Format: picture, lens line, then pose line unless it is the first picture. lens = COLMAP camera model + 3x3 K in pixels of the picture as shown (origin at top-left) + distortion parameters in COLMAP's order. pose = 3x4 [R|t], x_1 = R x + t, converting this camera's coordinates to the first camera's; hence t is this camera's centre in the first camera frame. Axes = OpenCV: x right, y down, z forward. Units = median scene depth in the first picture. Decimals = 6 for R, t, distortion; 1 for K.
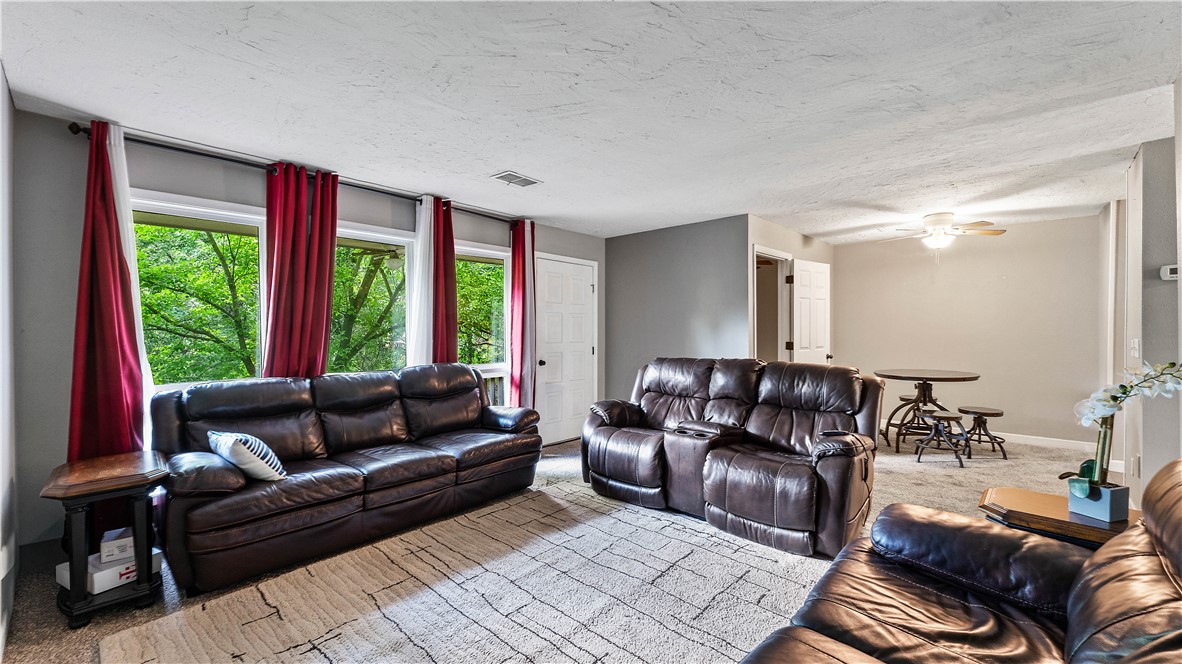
lens RADIAL K [[473.5, 0, 585.0], [0, 473.5, 330.1], [0, 0, 1]] dist [0.000039, -0.000133]
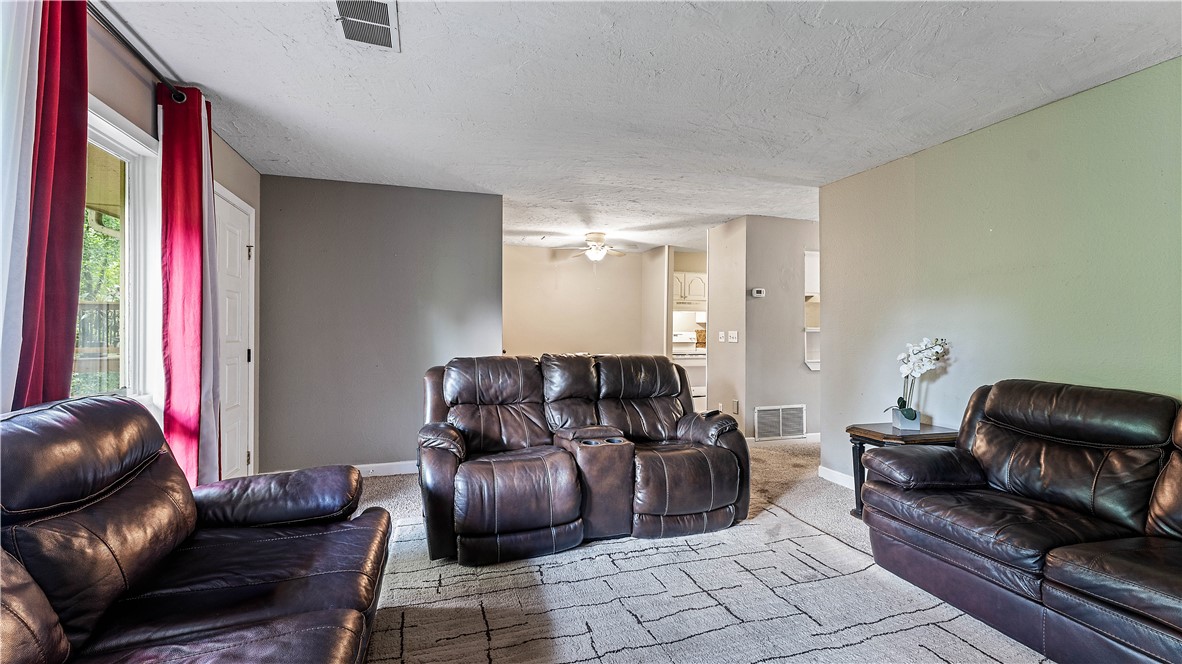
lens RADIAL K [[473.5, 0, 585.0], [0, 473.5, 330.1], [0, 0, 1]] dist [0.000039, -0.000133]
pose [[0.496958, 0.003053, 0.867769, -0.509564], [-0.002581, 0.999995, -0.002040, 0.018709], [-0.867771, -0.001226, 0.496963, 0.585199]]
